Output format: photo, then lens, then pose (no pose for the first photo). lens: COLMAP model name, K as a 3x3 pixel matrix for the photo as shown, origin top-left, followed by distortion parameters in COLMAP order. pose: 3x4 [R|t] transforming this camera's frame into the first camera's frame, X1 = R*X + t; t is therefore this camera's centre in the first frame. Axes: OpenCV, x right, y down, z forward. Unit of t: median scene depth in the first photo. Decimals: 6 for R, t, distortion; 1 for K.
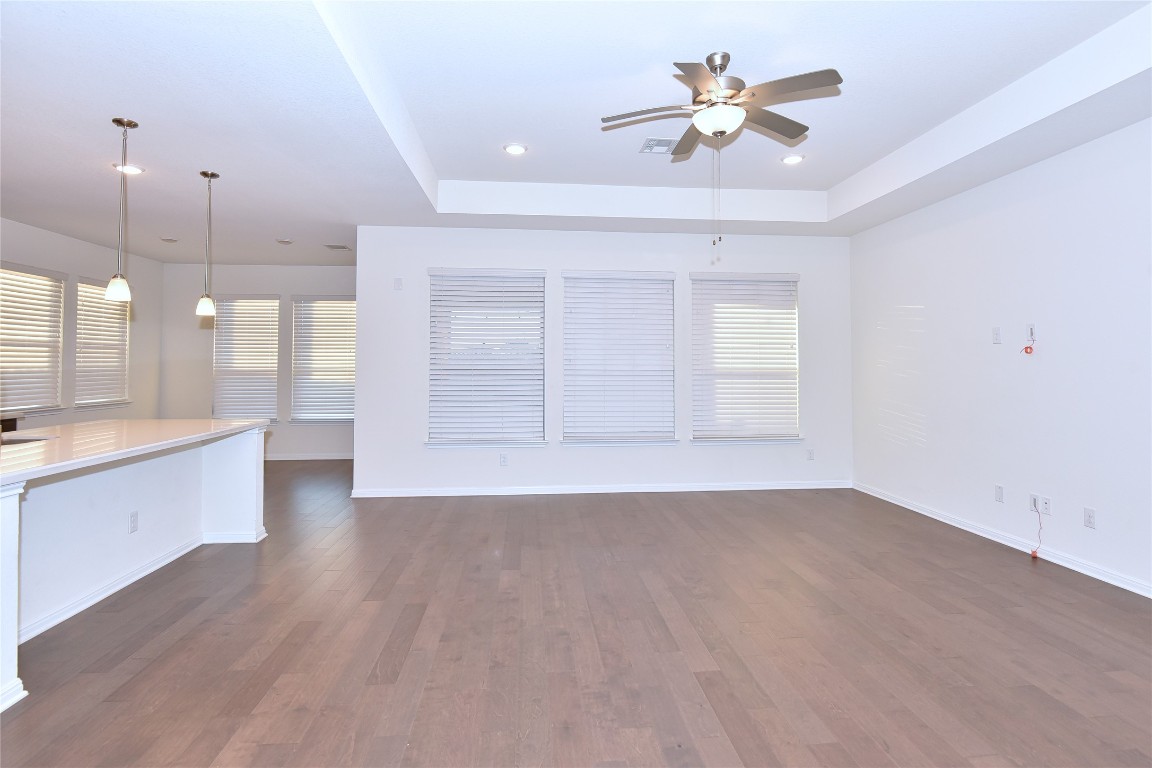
lens RADIAL K [[574.1, 0, 580.6], [0, 574.1, 328.8], [0, 0, 1]] dist [-0.016701, -0.000788]
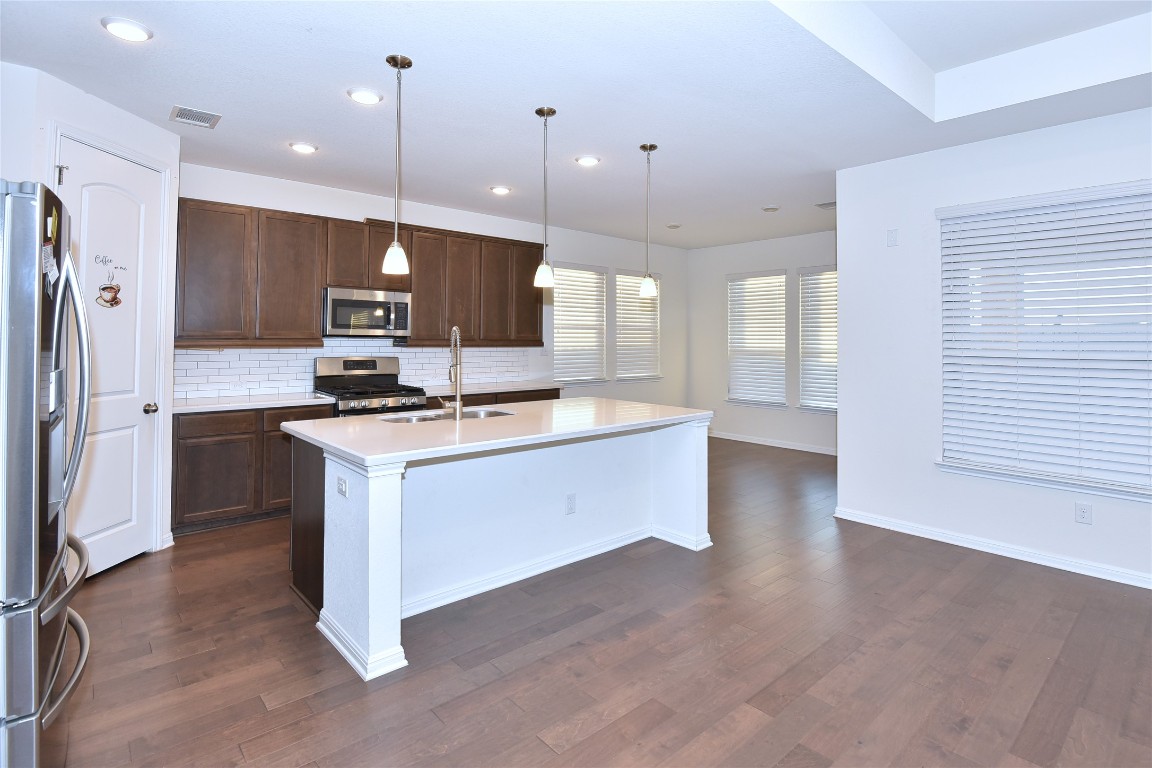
lens RADIAL K [[574.1, 0, 580.6], [0, 574.1, 328.8], [0, 0, 1]] dist [-0.016701, -0.000788]
pose [[0.593620, -0.010146, -0.804681, 0.027639], [0.042804, 0.998903, 0.018982, 0.006264], [0.803606, -0.045712, 0.593403, 0.247084]]
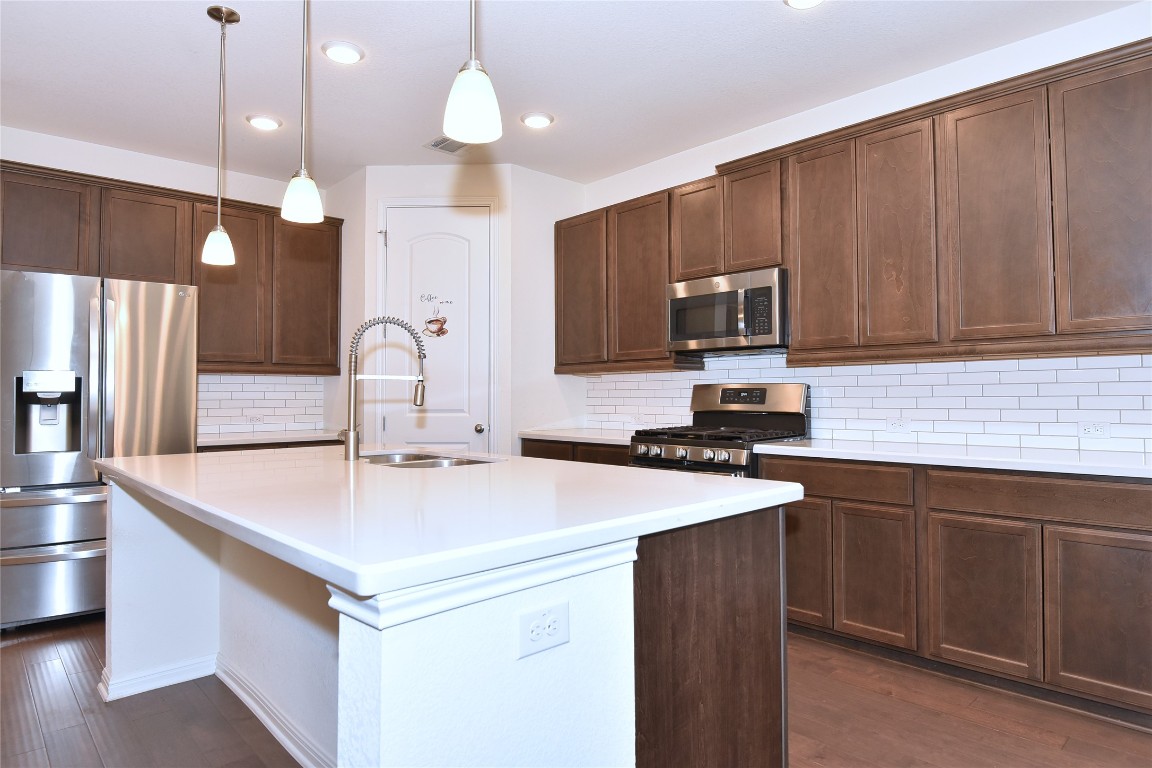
lens RADIAL K [[682.5, 0, 576.0], [0, 682.5, 384.0], [0, 0, 1]] dist [-0.003785, -0.000592]
pose [[-0.797978, -0.007424, -0.602641, -0.346692], [0.042476, 0.996745, -0.068523, 0.090086], [0.601188, -0.080278, -0.795065, 0.920890]]
